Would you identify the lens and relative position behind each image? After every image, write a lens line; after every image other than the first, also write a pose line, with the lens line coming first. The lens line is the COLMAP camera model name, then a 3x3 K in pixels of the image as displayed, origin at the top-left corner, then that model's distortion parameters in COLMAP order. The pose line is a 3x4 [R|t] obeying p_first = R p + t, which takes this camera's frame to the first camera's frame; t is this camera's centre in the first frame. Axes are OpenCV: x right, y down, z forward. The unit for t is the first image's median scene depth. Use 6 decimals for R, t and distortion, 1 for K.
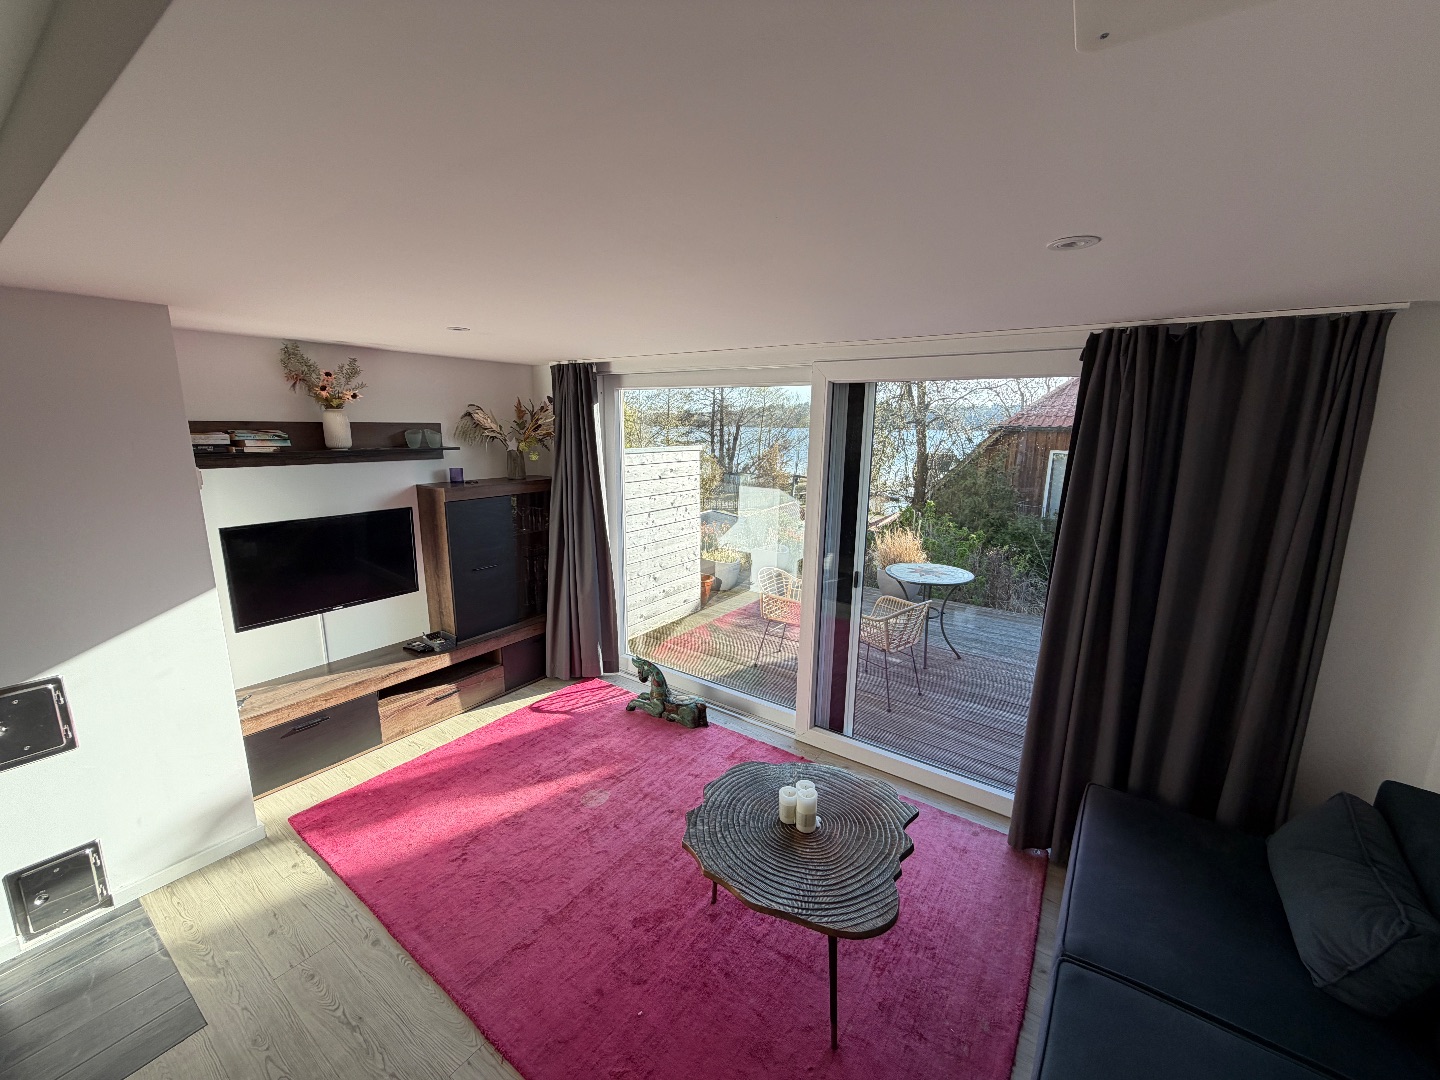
lens RADIAL K [[572.6, 0, 716.2], [0, 572.6, 541.9], [0, 0, 1]] dist [-0.000907, -0.000086]
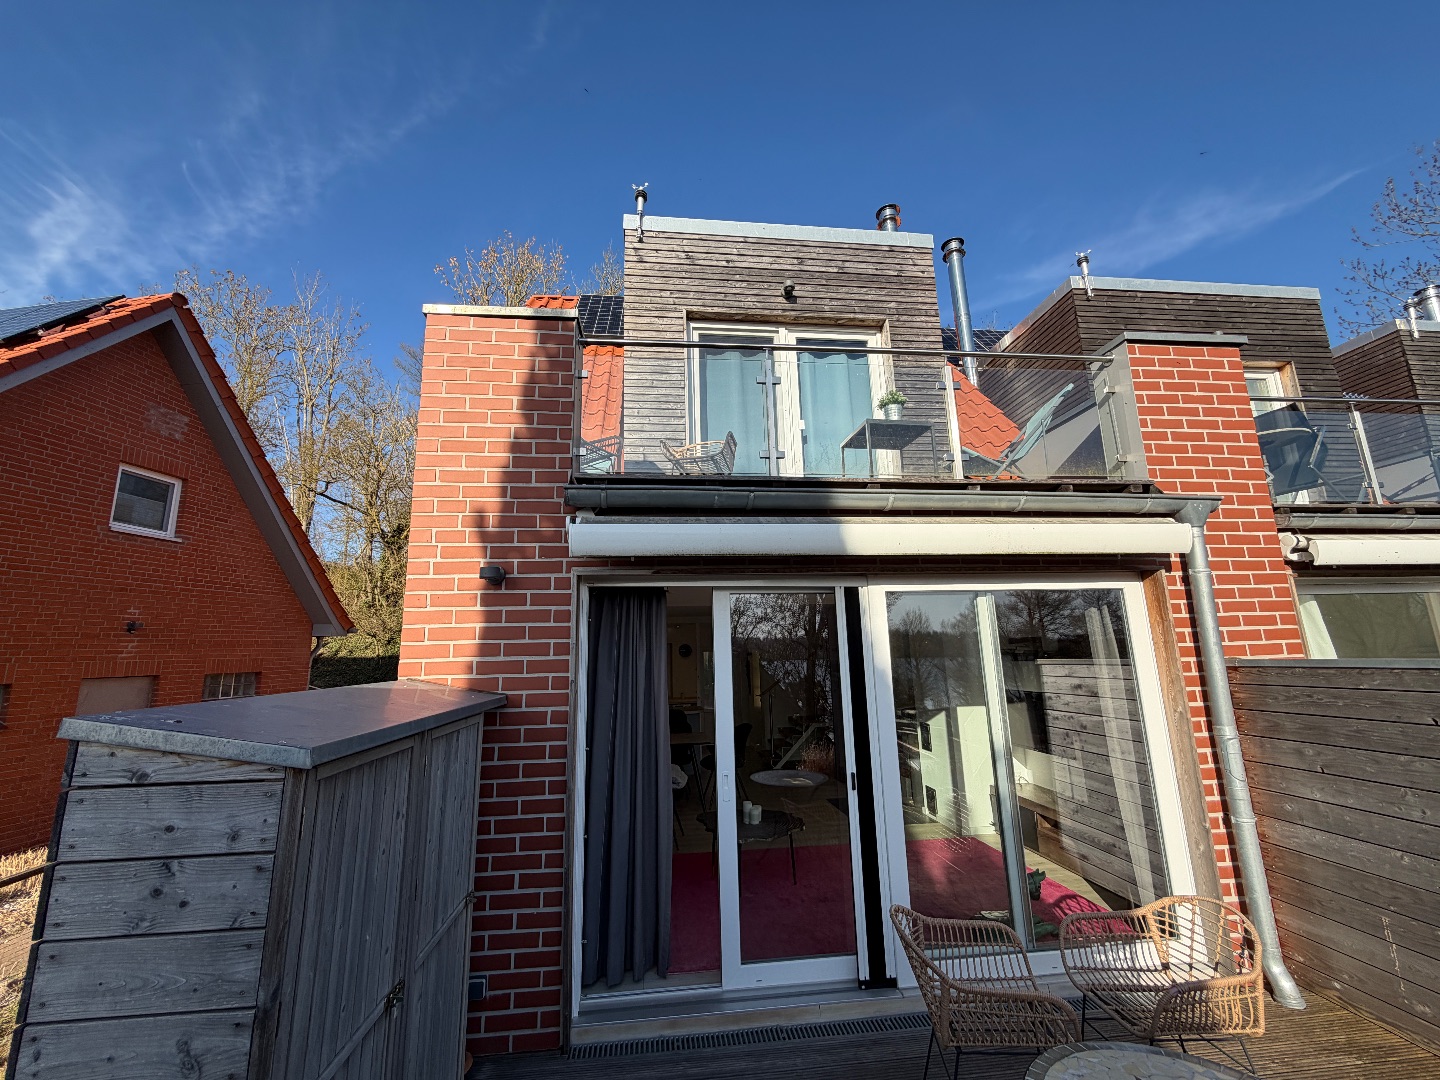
lens RADIAL K [[572.6, 0, 716.2], [0, 572.6, 541.9], [0, 0, 1]] dist [-0.000907, -0.000086]
pose [[-0.747136, -0.131221, -0.651589, 1.127489], [-0.127027, 0.990439, -0.053807, -0.264528], [0.652420, 0.042569, -0.756661, 1.551852]]
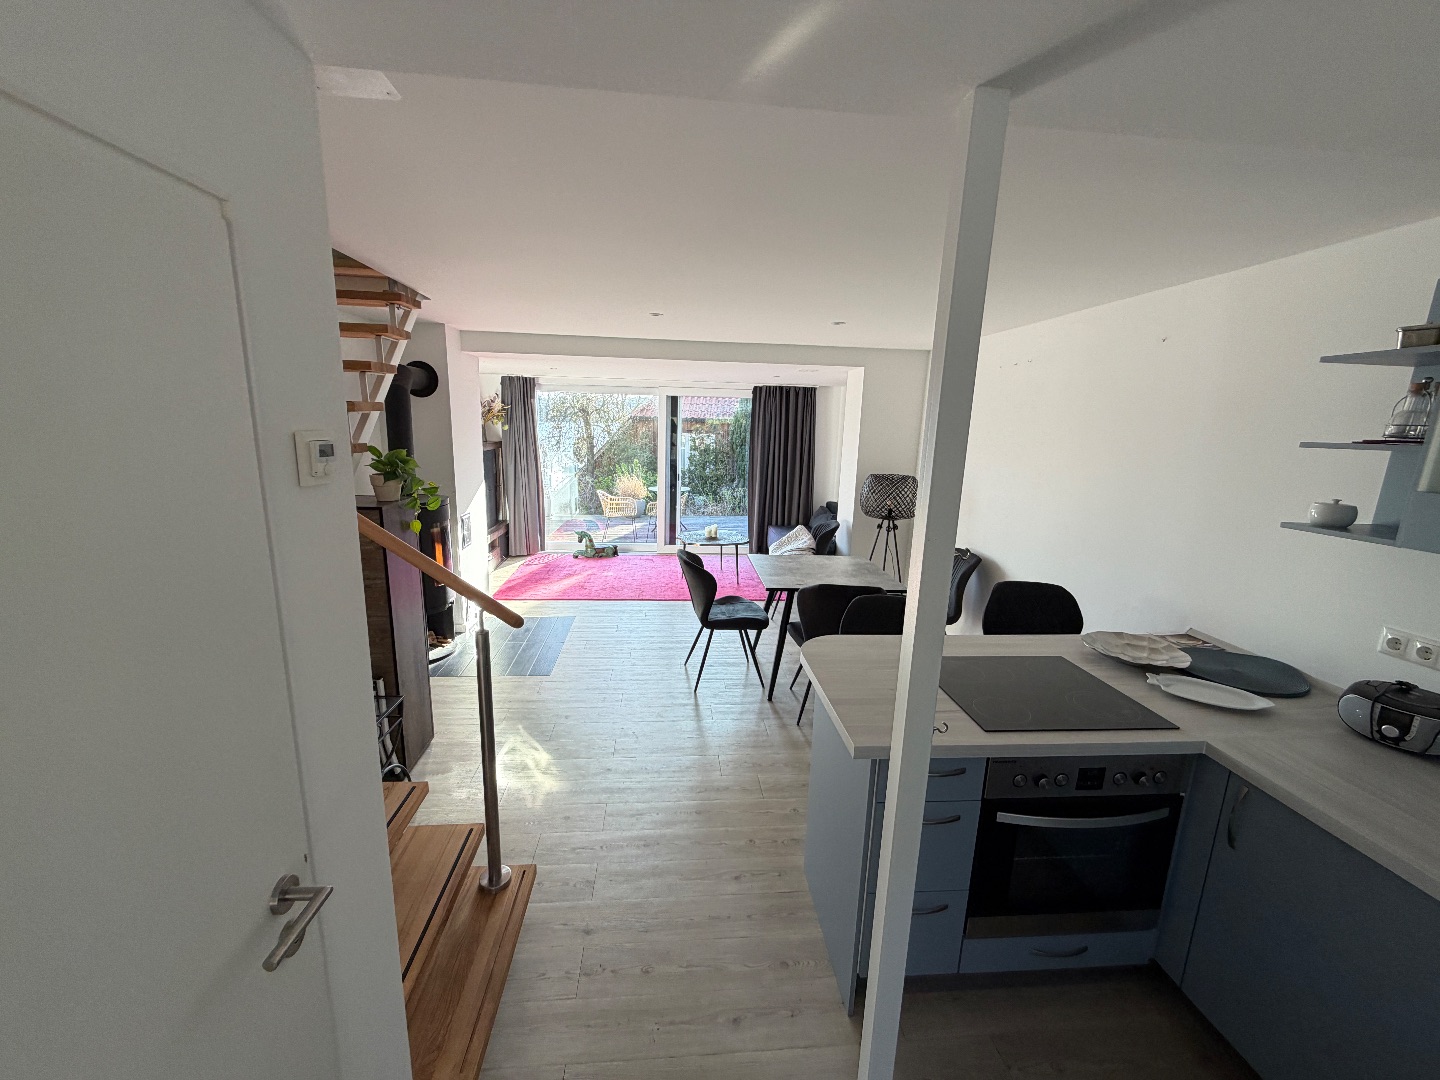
lens RADIAL K [[572.6, 0, 716.2], [0, 572.6, 541.9], [0, 0, 1]] dist [-0.000907, -0.000086]
pose [[0.765533, -0.126146, 0.630910, -1.161154], [0.116463, 0.991561, 0.056941, 0.211927], [-0.632769, 0.029887, 0.773764, -0.934306]]
